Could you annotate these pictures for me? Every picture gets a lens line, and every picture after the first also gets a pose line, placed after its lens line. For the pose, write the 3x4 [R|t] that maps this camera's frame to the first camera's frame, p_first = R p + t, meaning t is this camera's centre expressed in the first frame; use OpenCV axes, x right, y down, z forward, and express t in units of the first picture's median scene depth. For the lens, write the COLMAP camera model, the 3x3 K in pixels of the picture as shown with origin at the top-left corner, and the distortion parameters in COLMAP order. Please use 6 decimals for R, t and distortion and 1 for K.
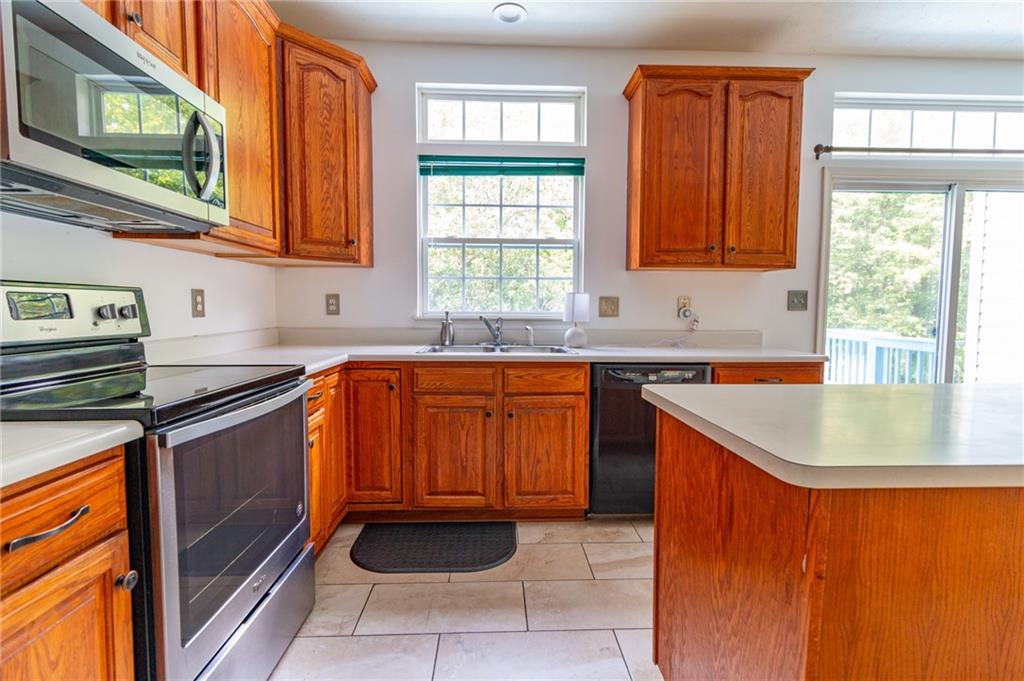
lens RADIAL K [[469.2, 0, 515.4], [0, 469.2, 334.1], [0, 0, 1]] dist [0.000676, 0.000568]
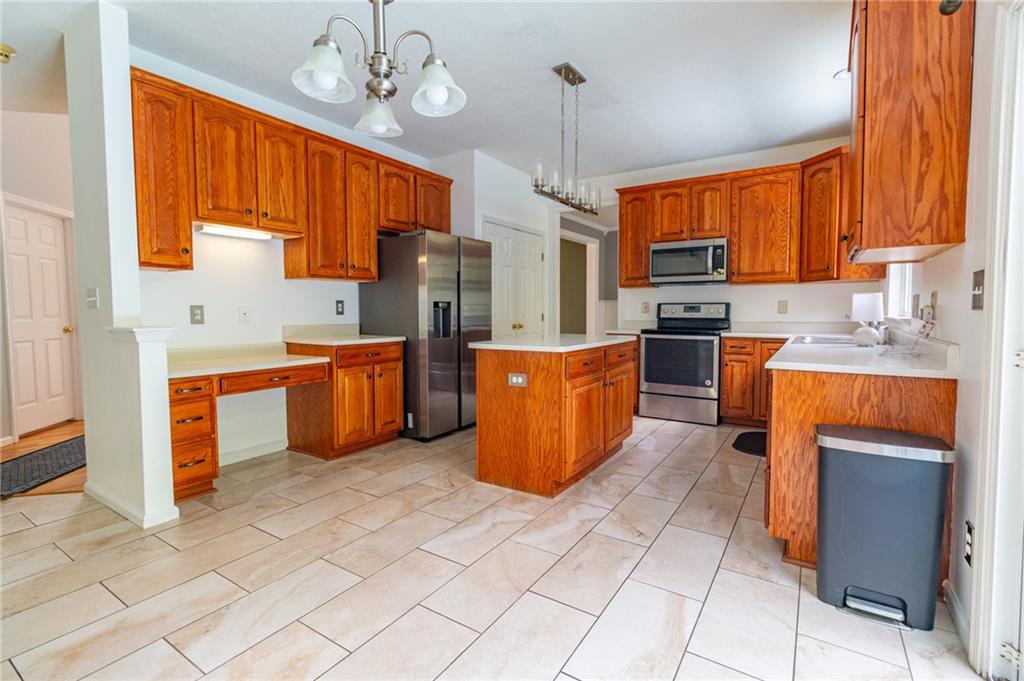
lens RADIAL K [[469.2, 0, 515.4], [0, 469.2, 334.1], [0, 0, 1]] dist [0.000676, 0.000568]
pose [[-0.581123, 0.039675, -0.812848, 1.496442], [-0.044783, 0.995739, 0.080618, -0.049271], [0.812583, 0.083251, -0.576870, 1.019621]]
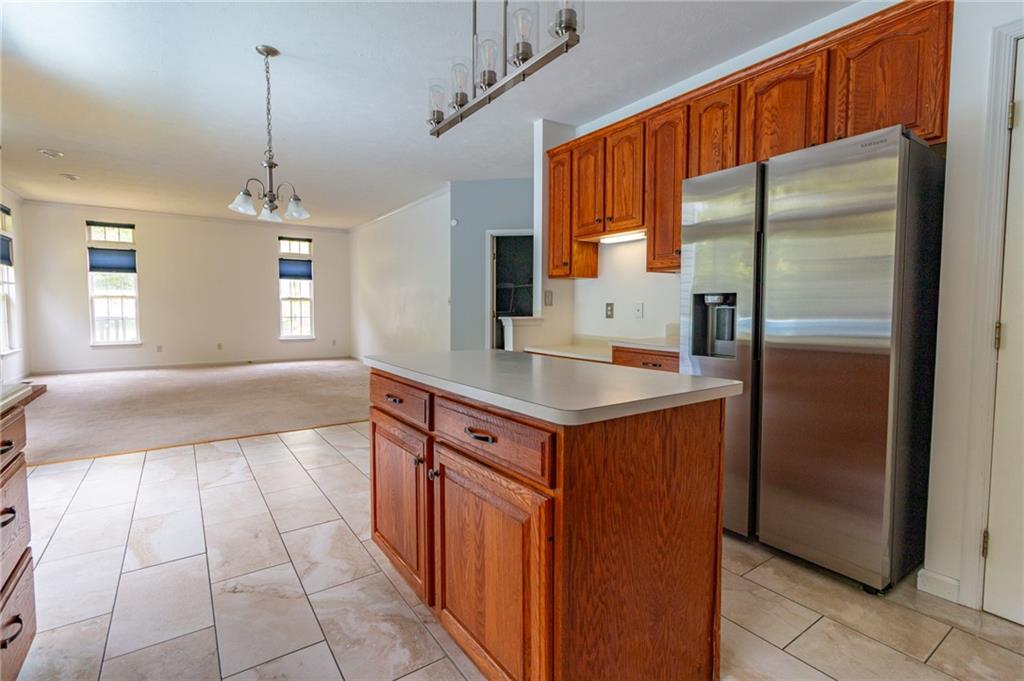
lens RADIAL K [[481.0, 0, 517.6], [0, 481.0, 335.4], [0, 0, 1]] dist [0.000037, 0.000042]
pose [[-0.539041, -0.056092, 0.840410, -0.155772], [0.040762, 0.994874, 0.092547, -0.040859], [-0.841292, 0.084144, -0.533991, 0.727975]]
